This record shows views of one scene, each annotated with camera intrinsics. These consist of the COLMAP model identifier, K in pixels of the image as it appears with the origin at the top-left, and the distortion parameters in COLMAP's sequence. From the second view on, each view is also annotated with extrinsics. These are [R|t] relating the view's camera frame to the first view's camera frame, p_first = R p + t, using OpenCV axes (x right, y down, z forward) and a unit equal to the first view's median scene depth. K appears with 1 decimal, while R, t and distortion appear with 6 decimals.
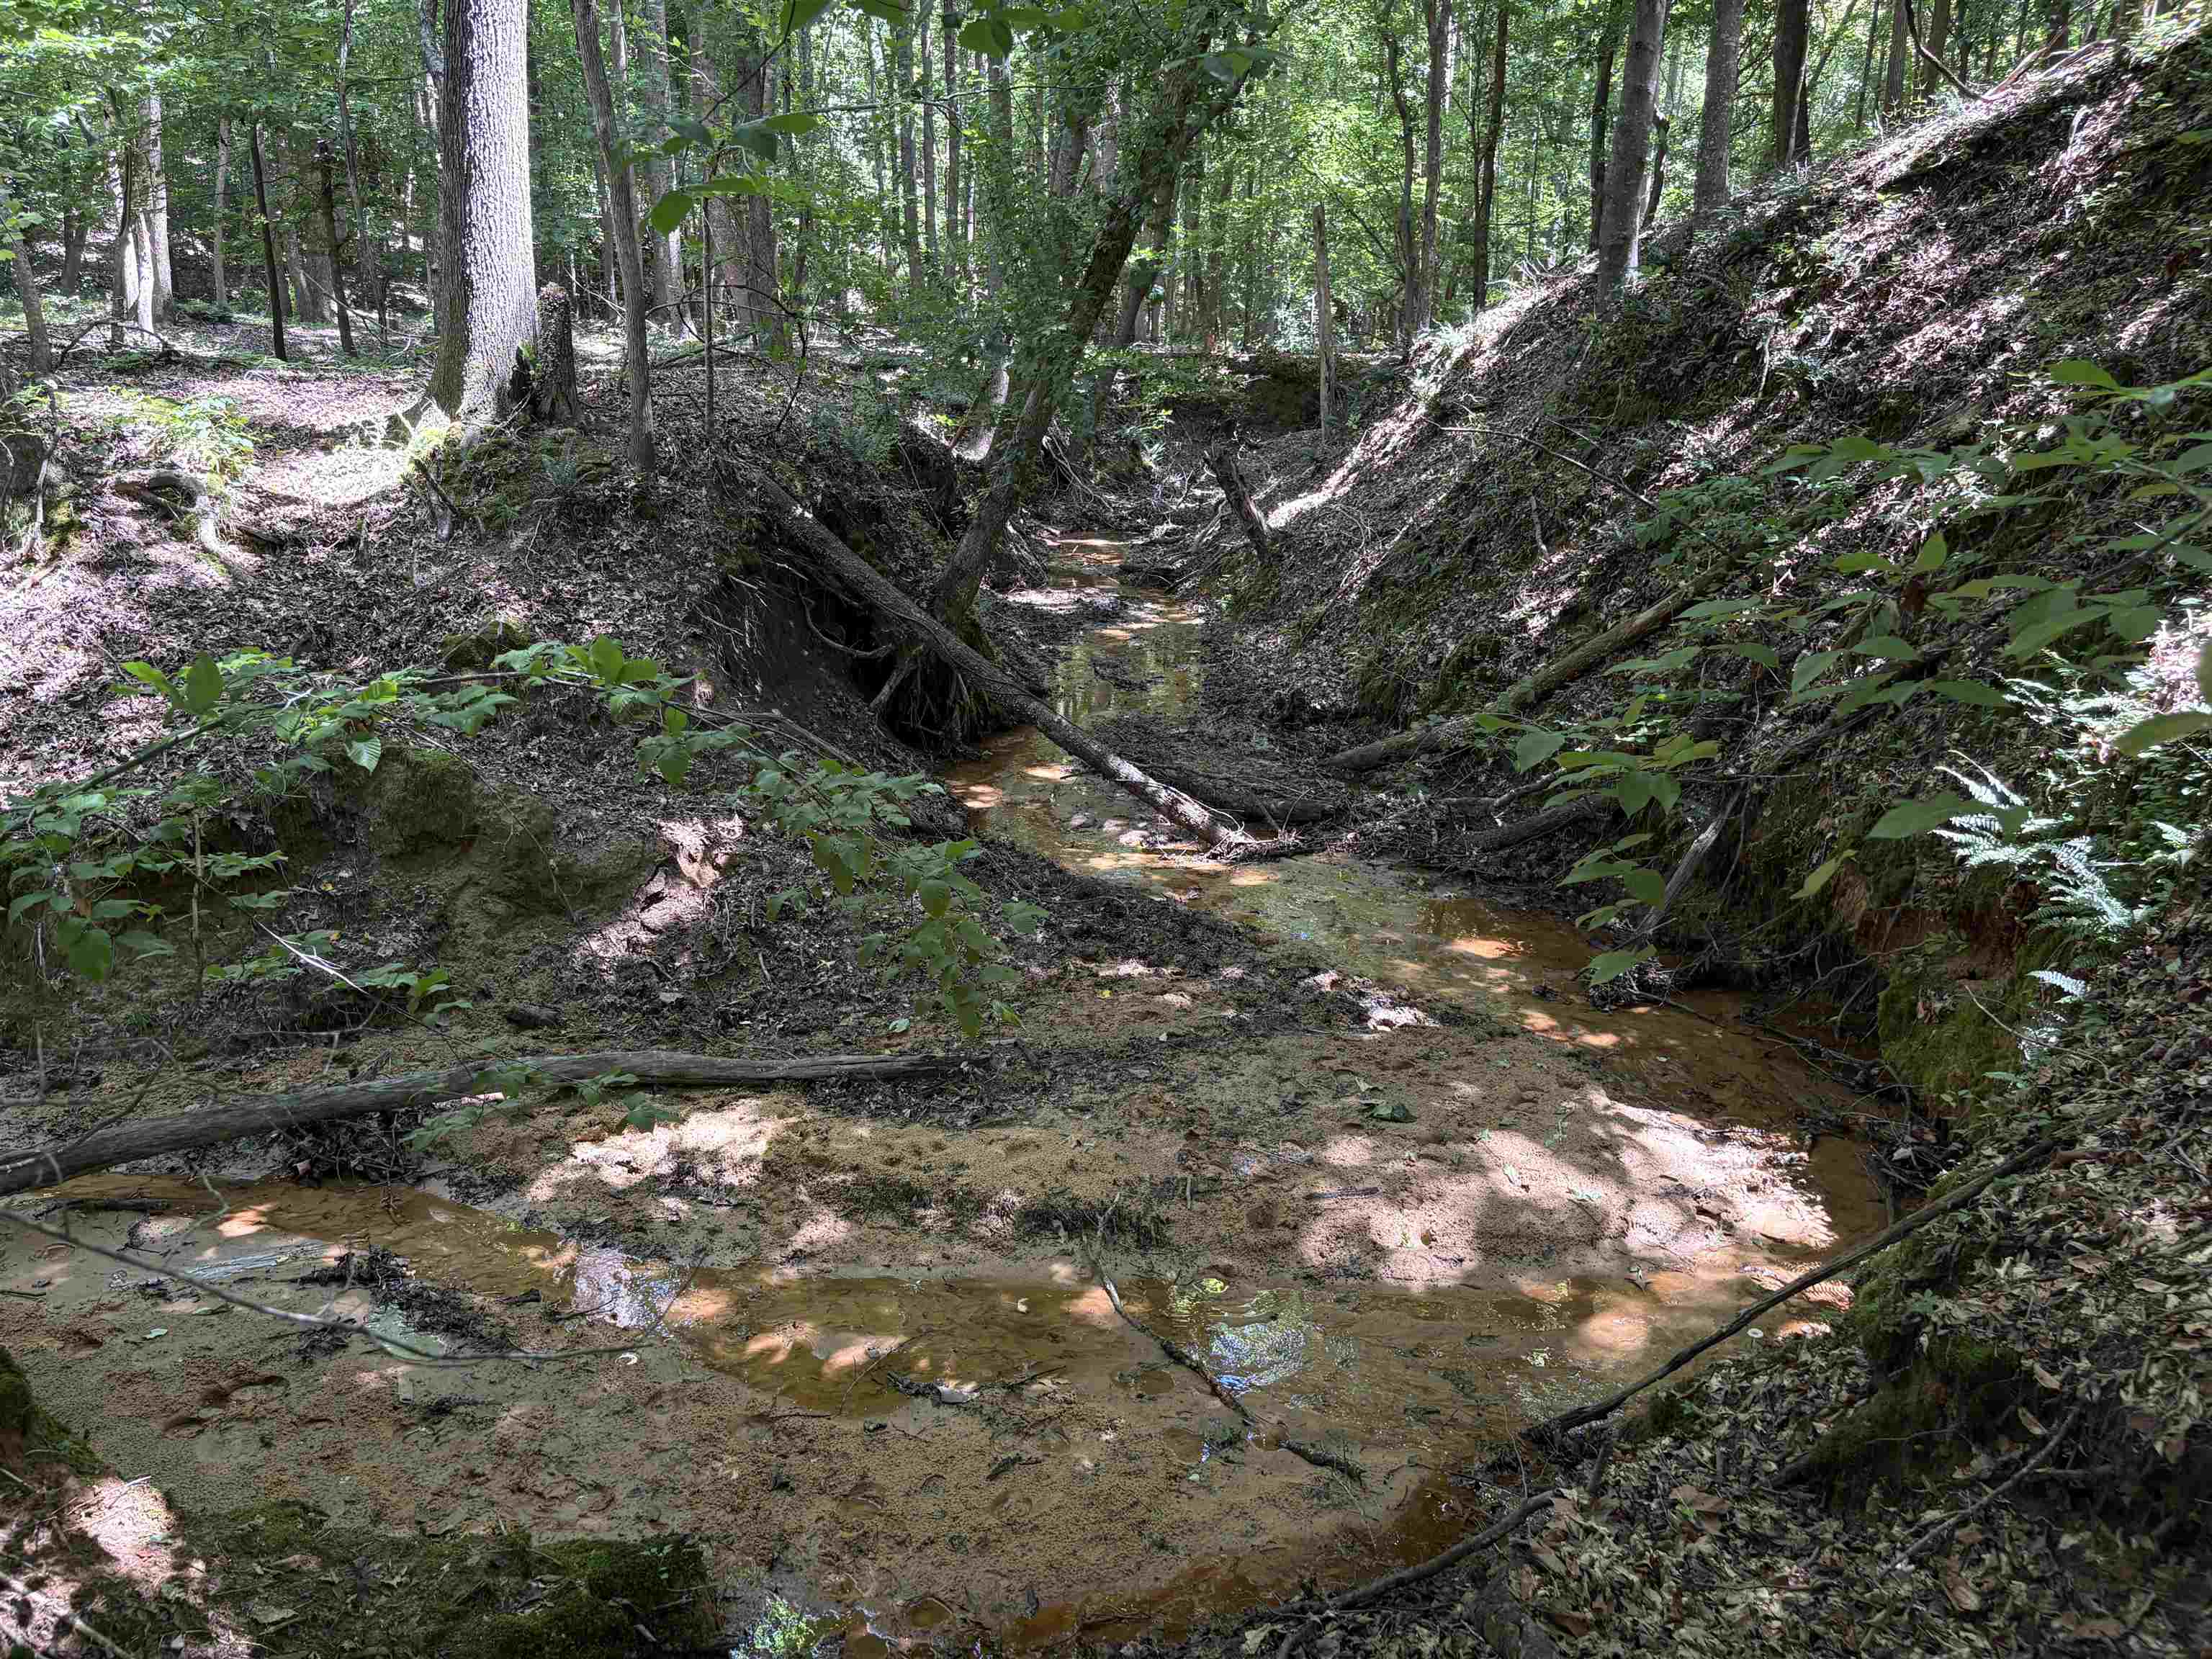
lens RADIAL K [[1756.1, 0, 1106.0], [0, 1756.1, 829.5], [0, 0, 1]] dist [0.063305, -0.344373]
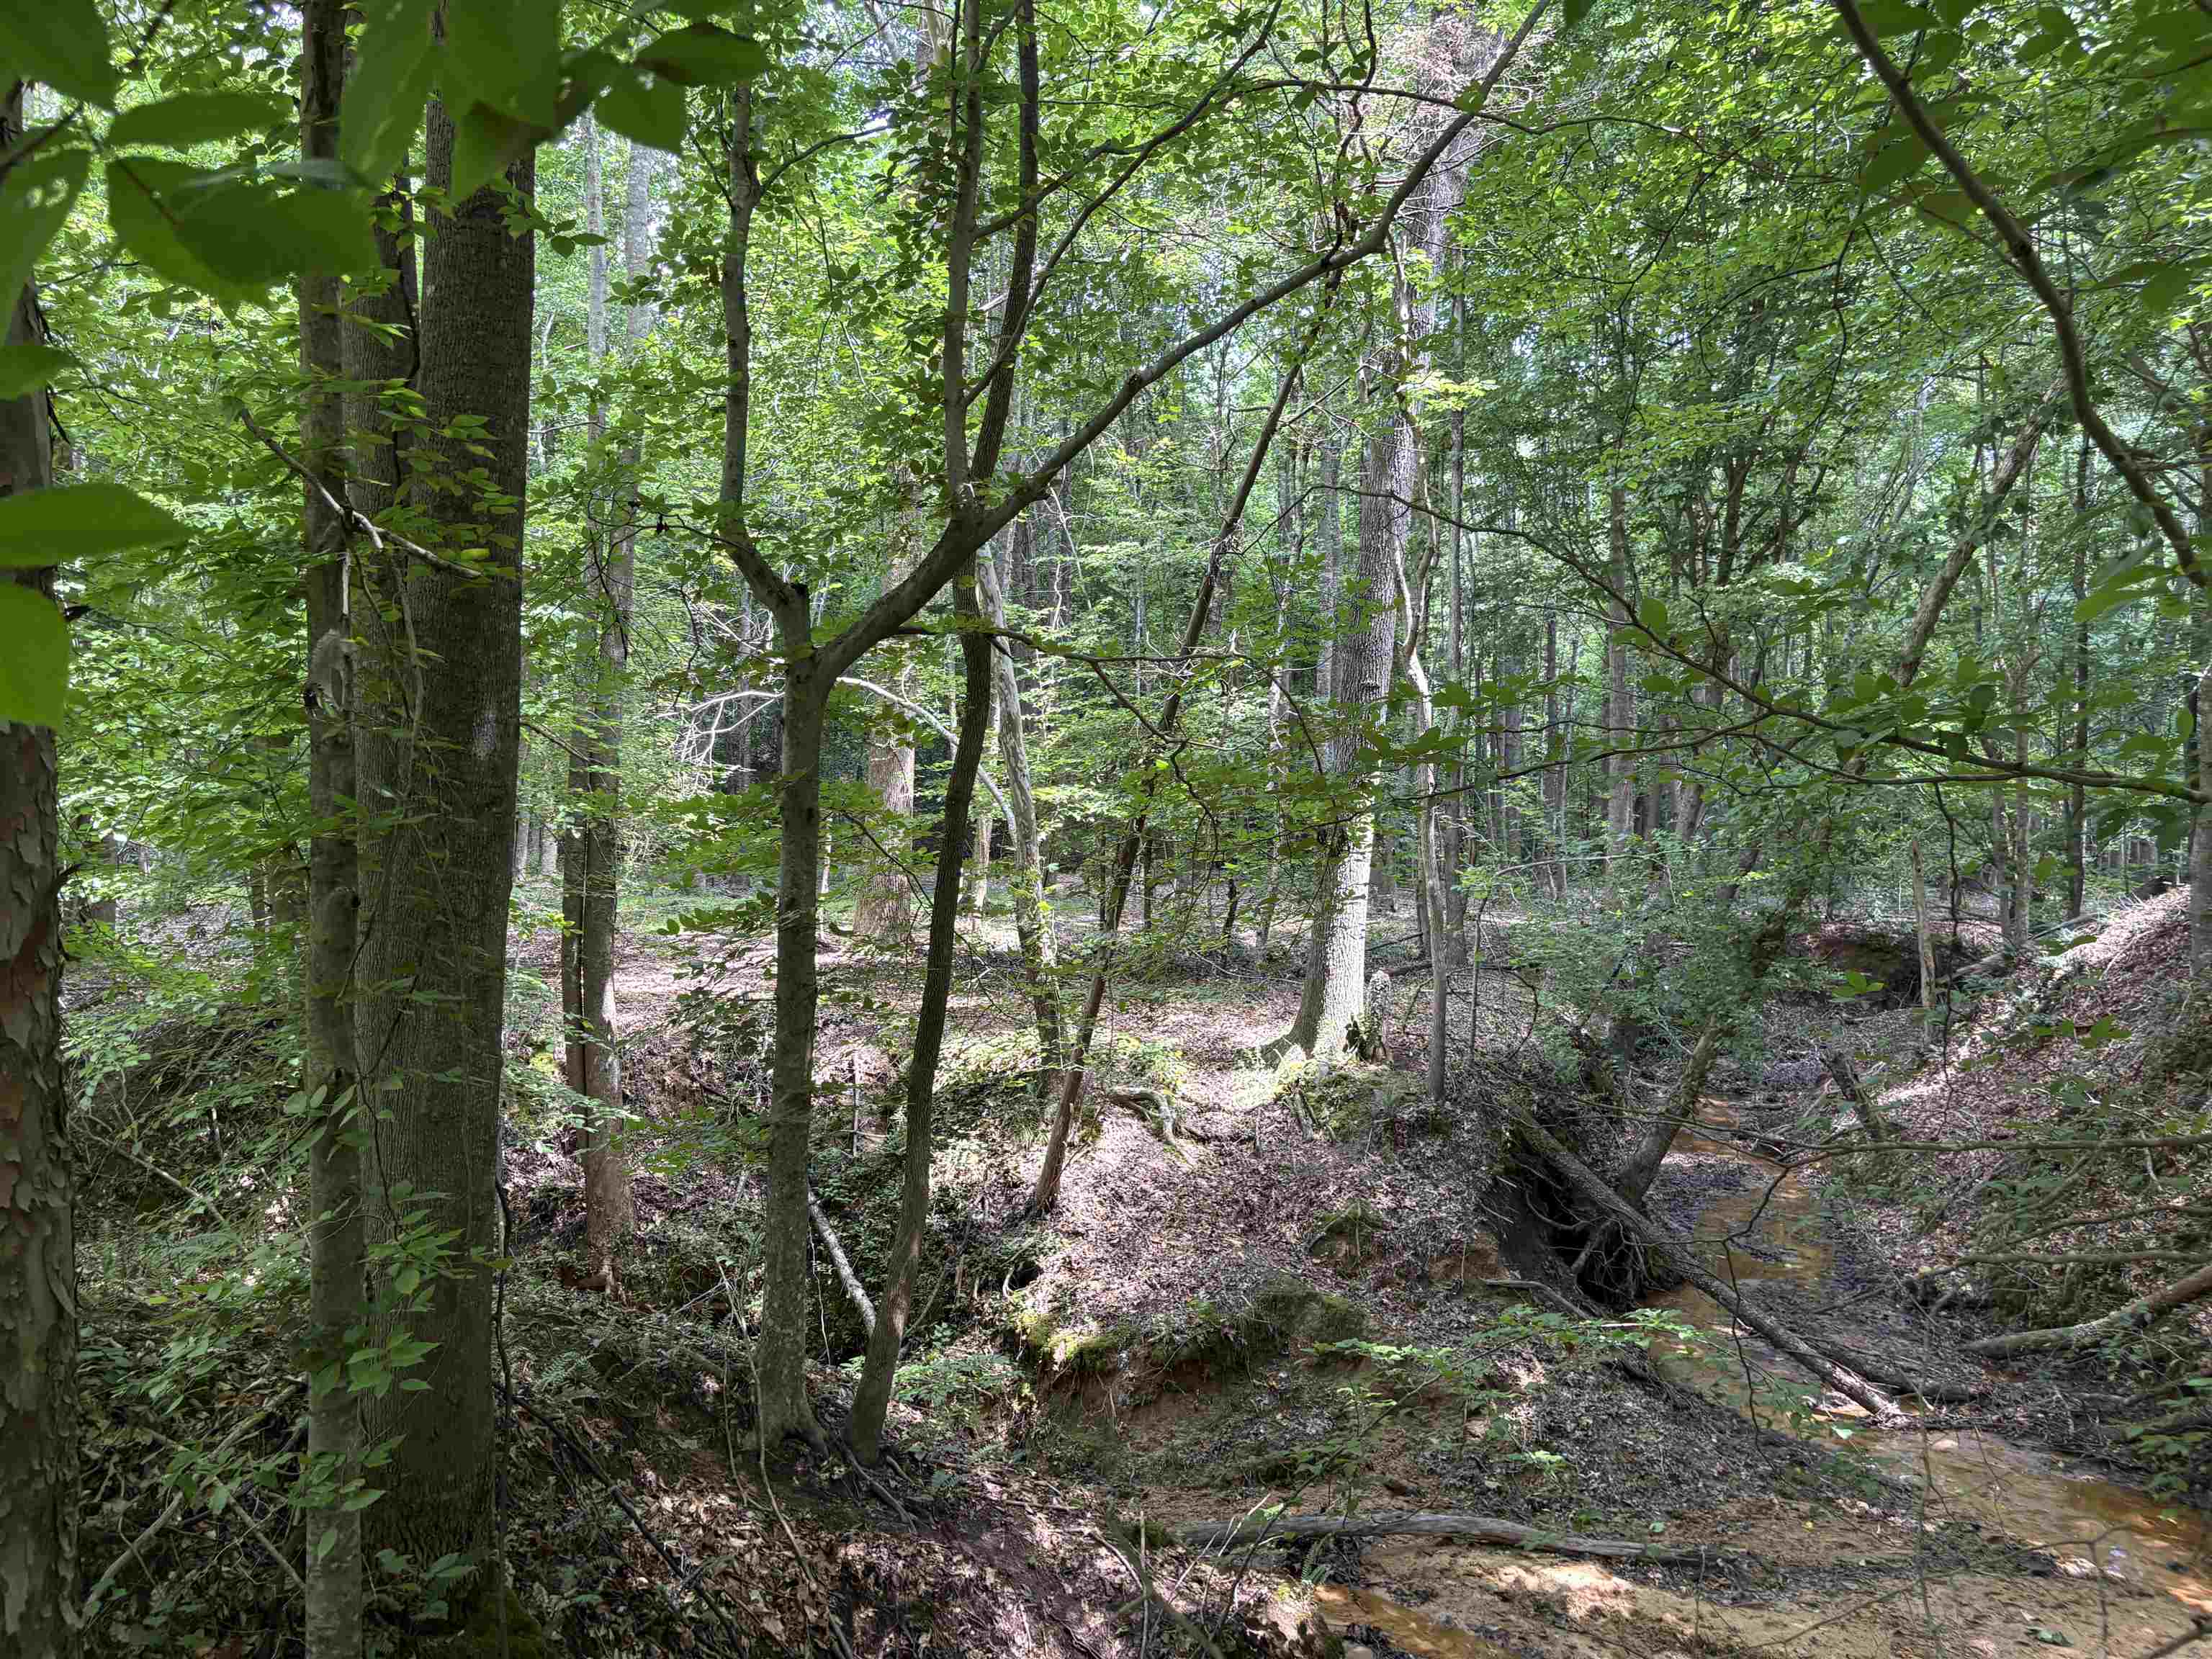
lens RADIAL K [[1610.5, 0, 1106.0], [0, 1610.5, 829.5], [0, 0, 1]] dist [0.048061, -0.066795]
pose [[0.943888, -0.005580, -0.330219, -0.081310], [-0.092659, 0.955226, -0.280995, -0.014467], [0.317002, 0.295825, 0.901109, -0.399945]]
